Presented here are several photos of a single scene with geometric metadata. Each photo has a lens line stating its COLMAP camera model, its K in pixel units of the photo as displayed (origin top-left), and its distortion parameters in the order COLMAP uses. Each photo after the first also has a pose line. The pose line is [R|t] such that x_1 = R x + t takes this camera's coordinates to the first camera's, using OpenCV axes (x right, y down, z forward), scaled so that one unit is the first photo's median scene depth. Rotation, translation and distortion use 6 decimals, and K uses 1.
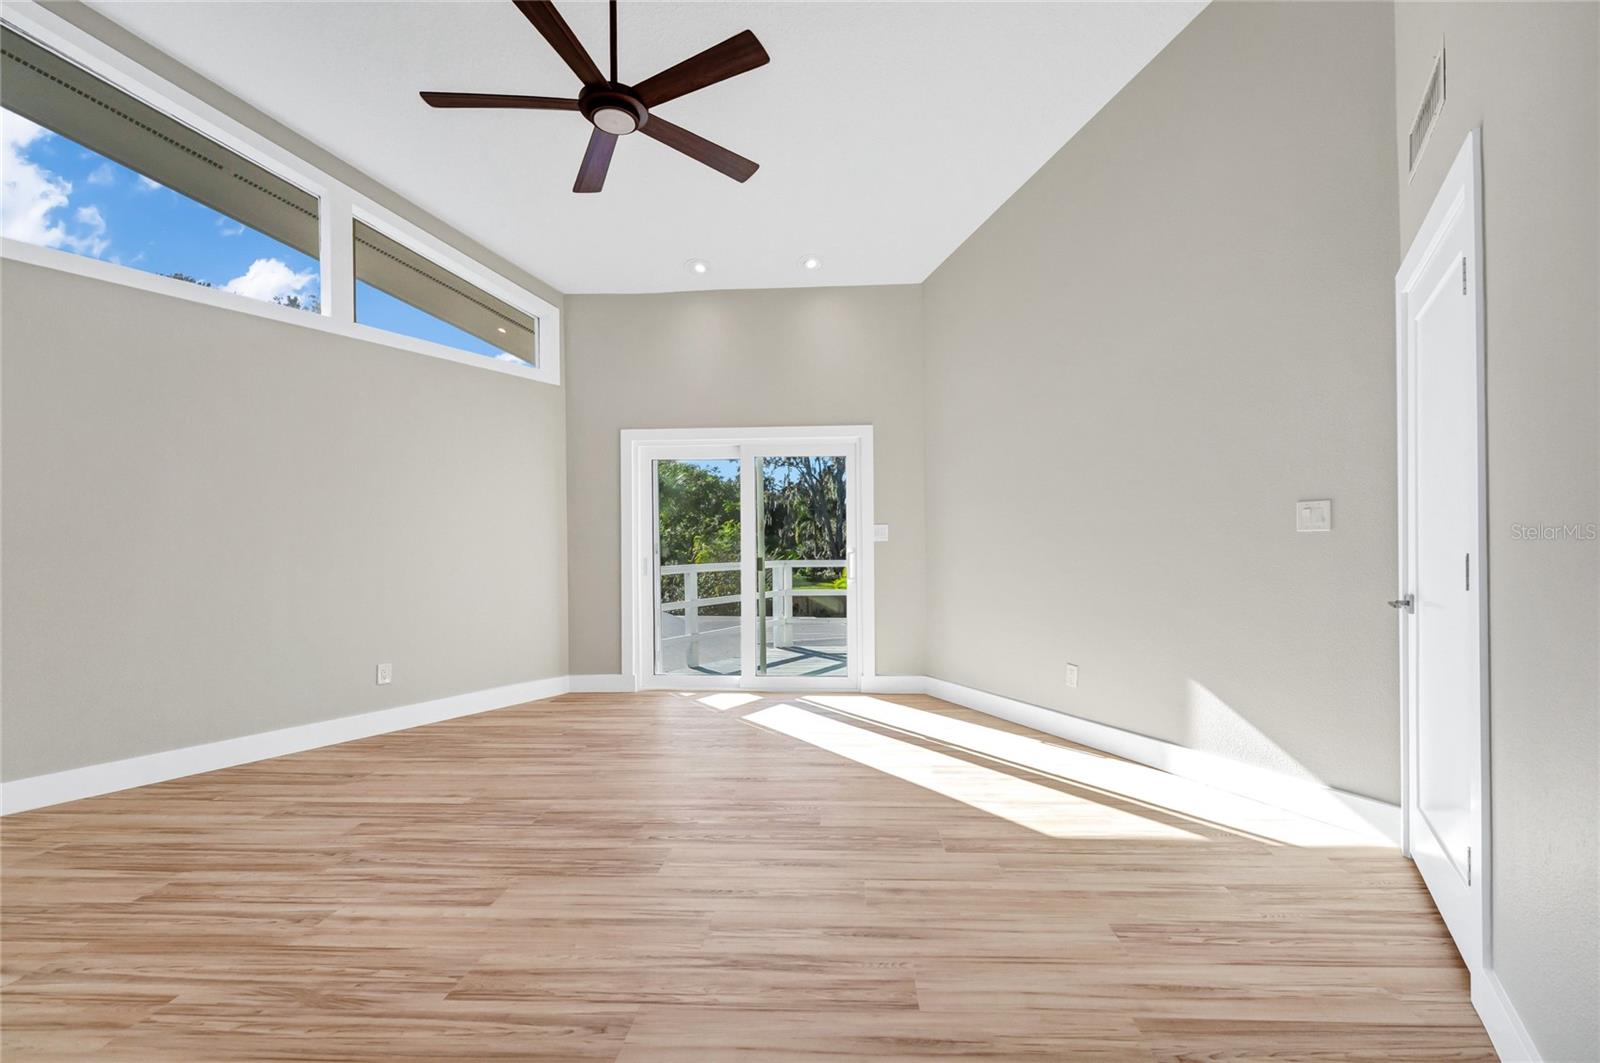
lens RADIAL K [[661.0, 0, 823.5], [0, 661.0, 543.0], [0, 0, 1]] dist [-0.003301, 0.000160]
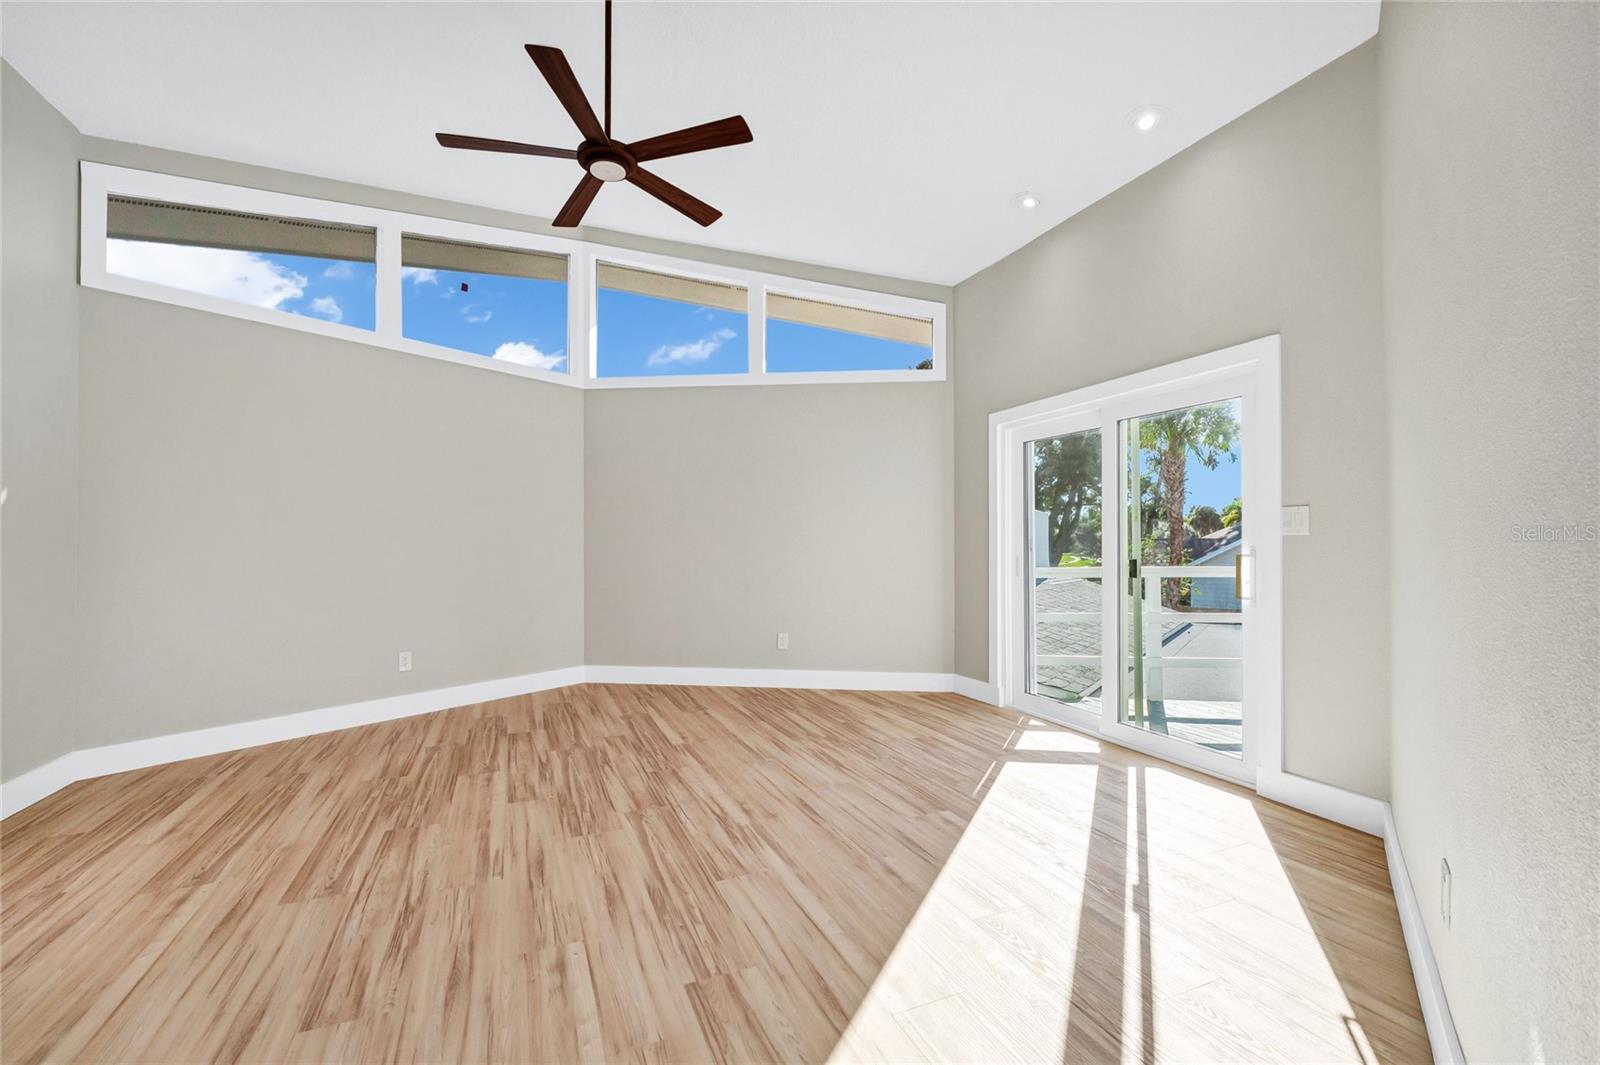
lens RADIAL K [[661.0, 0, 803.0], [0, 661.0, 534.6], [0, 0, 1]] dist [-0.003301, 0.000160]
pose [[0.445801, -0.004710, -0.895120, 0.738231], [0.002003, 0.999989, -0.004264, -0.005115], [0.895130, 0.000108, 0.445805, 0.681595]]
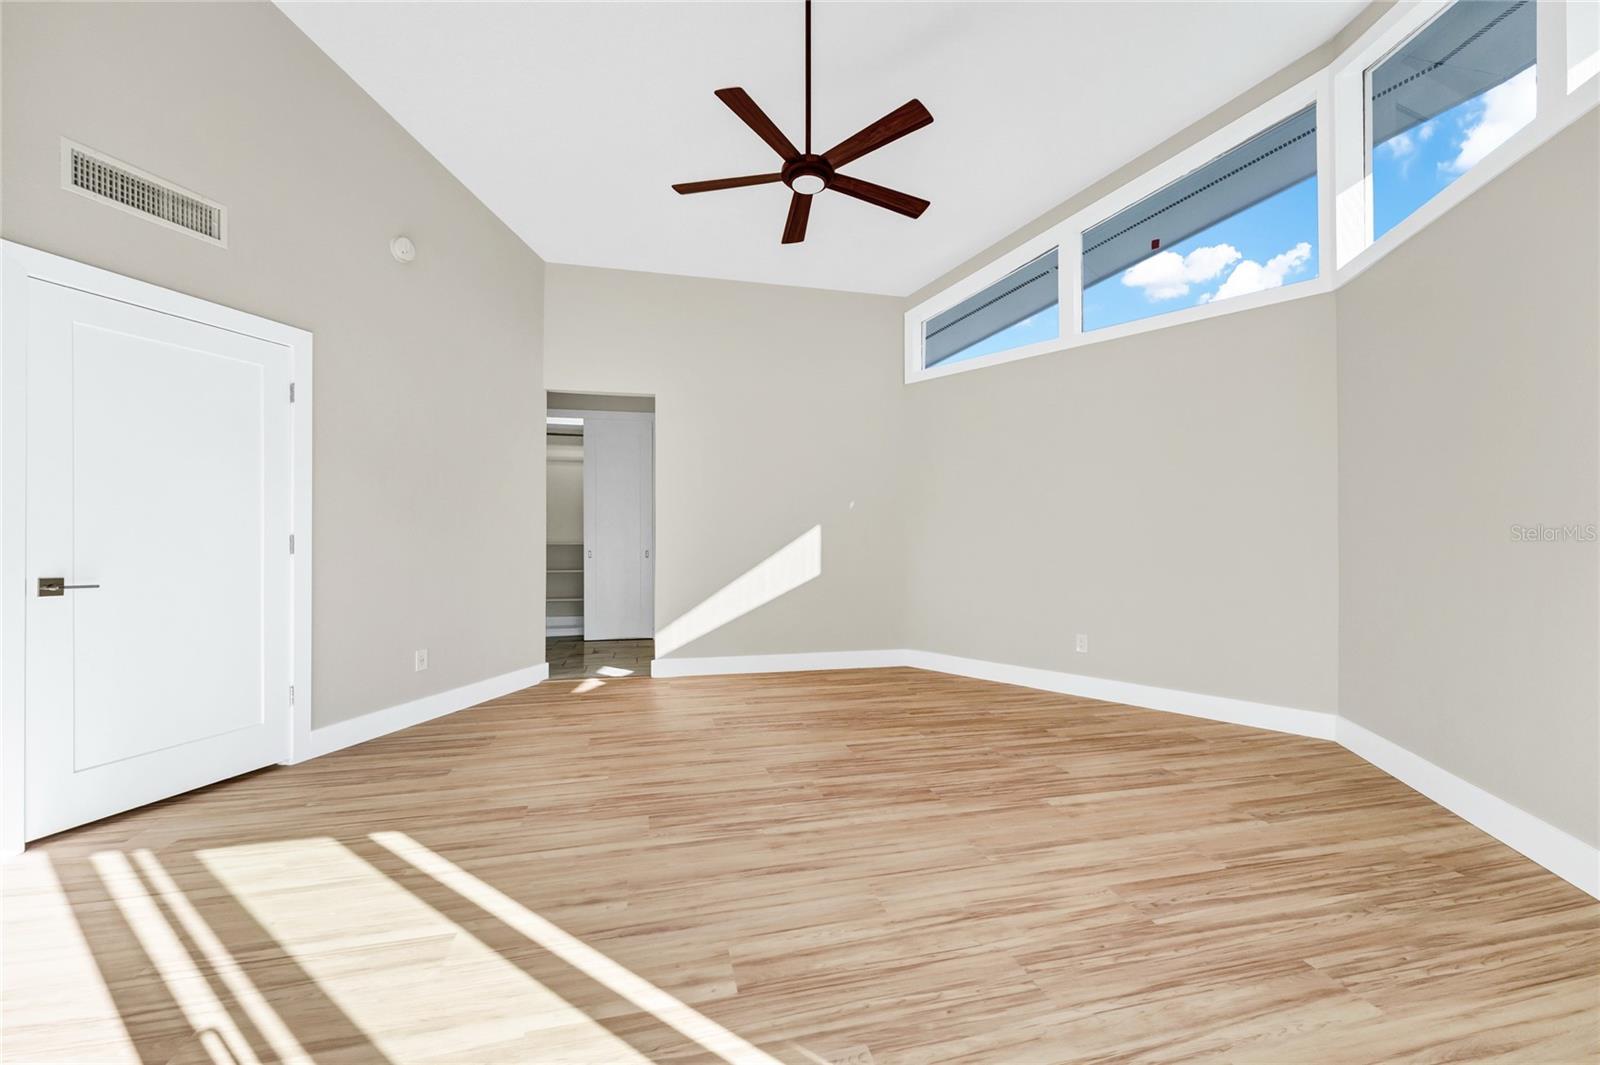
lens RADIAL K [[667.4, 0, 817.1], [0, 667.4, 535.4], [0, 0, 1]] dist [-0.000831, -0.000049]
pose [[-0.953855, 0.008297, -0.300152, 0.046663], [0.009706, 0.999948, -0.003203, 0.018637], [0.300109, -0.005969, -0.953886, 1.884422]]
